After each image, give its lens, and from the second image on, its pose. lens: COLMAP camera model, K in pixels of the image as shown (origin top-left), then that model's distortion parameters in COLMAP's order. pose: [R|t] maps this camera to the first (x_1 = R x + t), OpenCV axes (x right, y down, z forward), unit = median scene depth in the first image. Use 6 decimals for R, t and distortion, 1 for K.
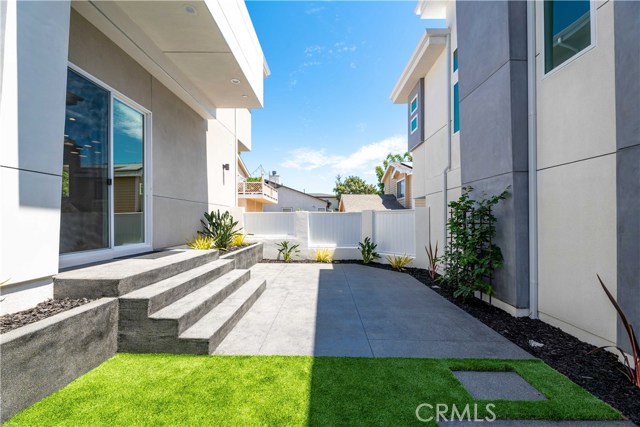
lens RADIAL K [[266.5, 0, 323.9], [0, 266.5, 216.1], [0, 0, 1]] dist [-0.000574, -0.001662]
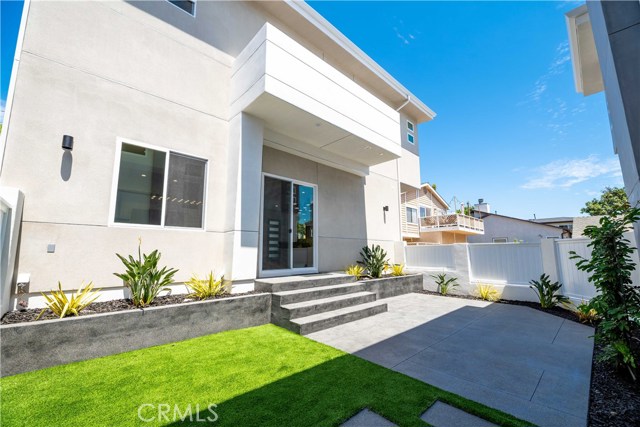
lens RADIAL K [[259.7, 0, 321.0], [0, 259.7, 214.6], [0, 0, 1]] dist [0.004162, -0.003178]
pose [[0.683358, -0.110298, -0.721704, 0.485926], [0.013926, 0.990312, -0.138163, 0.004532], [0.729951, 0.084364, 0.678273, -0.032128]]
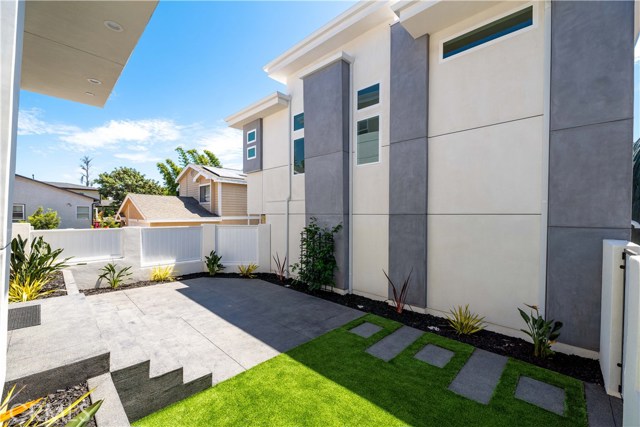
lens RADIAL K [[259.7, 0, 325.5], [0, 259.7, 214.2], [0, 0, 1]] dist [0.004162, -0.003178]
pose [[0.677311, 0.006488, 0.735668, -0.512198], [-0.016085, 0.999853, 0.005992, -0.137632], [-0.735521, -0.015892, 0.677315, -0.073450]]
